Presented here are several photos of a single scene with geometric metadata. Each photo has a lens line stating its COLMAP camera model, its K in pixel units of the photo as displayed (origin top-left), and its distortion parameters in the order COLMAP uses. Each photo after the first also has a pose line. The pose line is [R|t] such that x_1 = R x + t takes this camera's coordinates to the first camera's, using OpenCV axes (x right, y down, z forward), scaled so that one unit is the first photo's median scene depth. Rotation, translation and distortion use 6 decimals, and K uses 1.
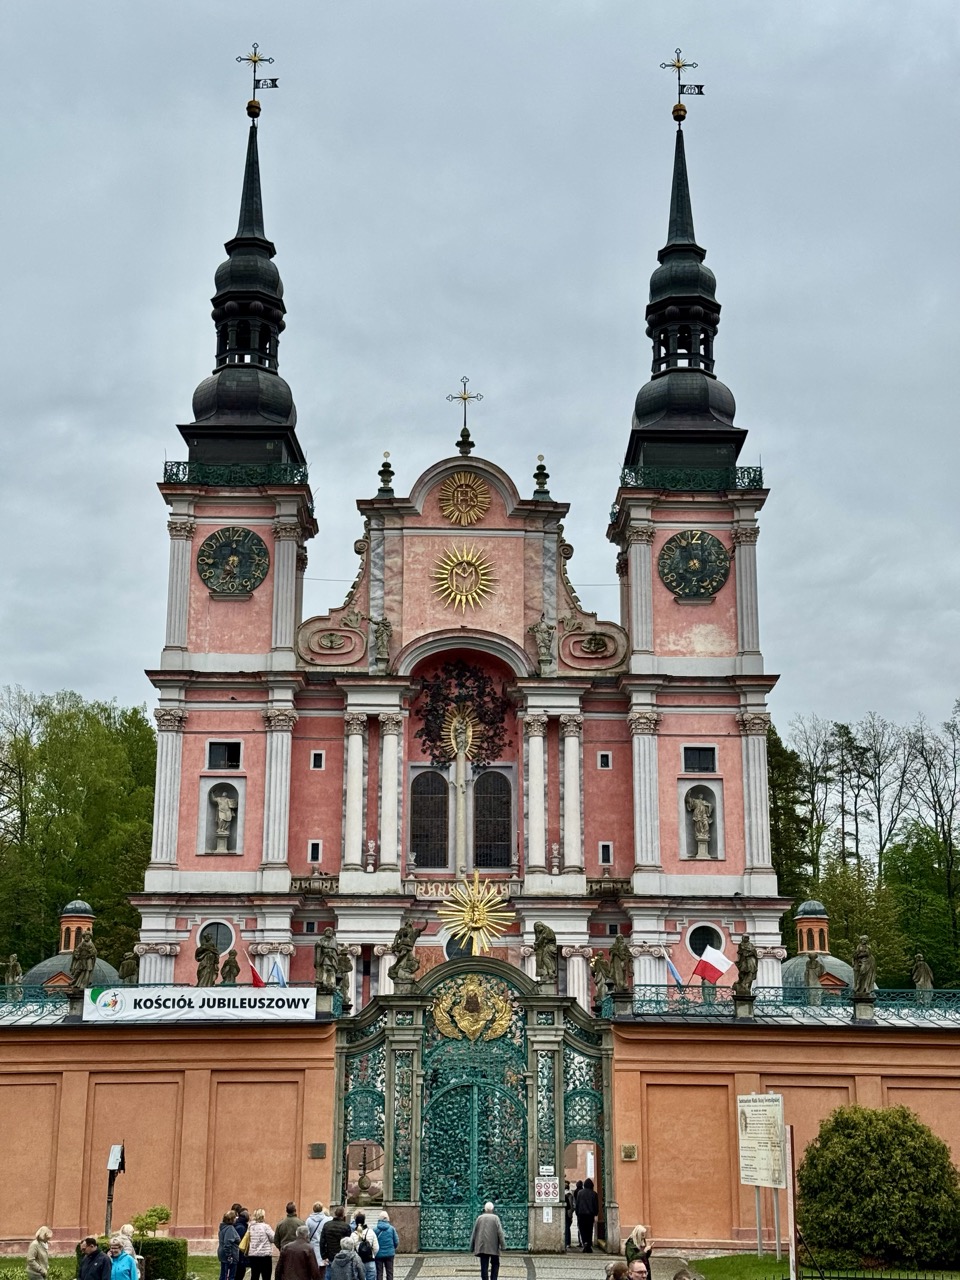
lens RADIAL K [[1776.6, 0, 480.0], [0, 1776.6, 640.0], [0, 0, 1]] dist [0.124238, 0.026808]
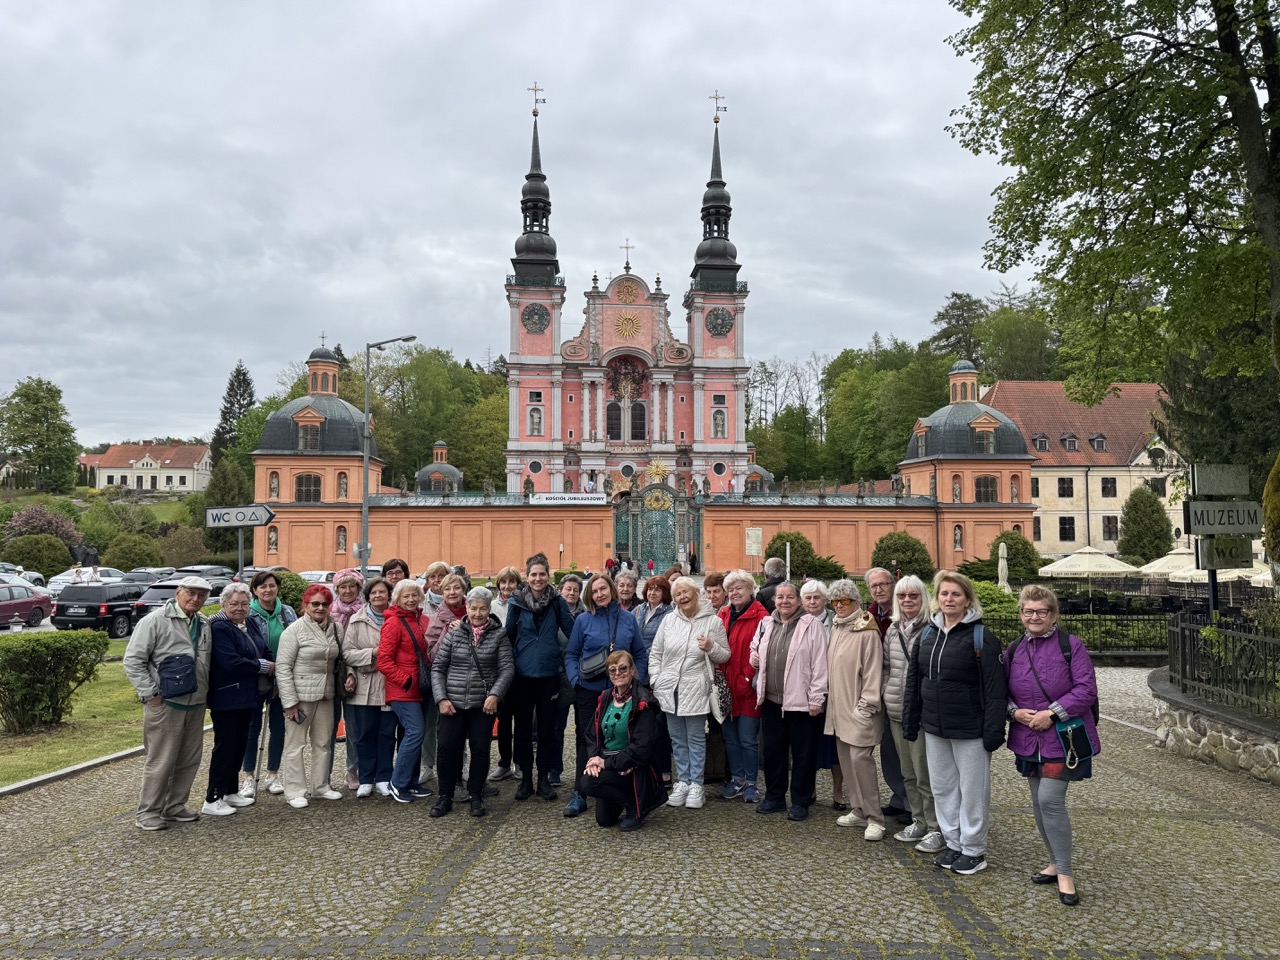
lens RADIAL K [[883.9, 0, 640.0], [0, 883.9, 480.0], [0, 0, 1]] dist [0.127588, -0.000775]
pose [[0.996895, -0.000362, 0.078746, -0.091860], [-0.016053, 0.978055, 0.207730, -0.083075], [-0.077093, -0.208349, 0.975012, -0.270376]]
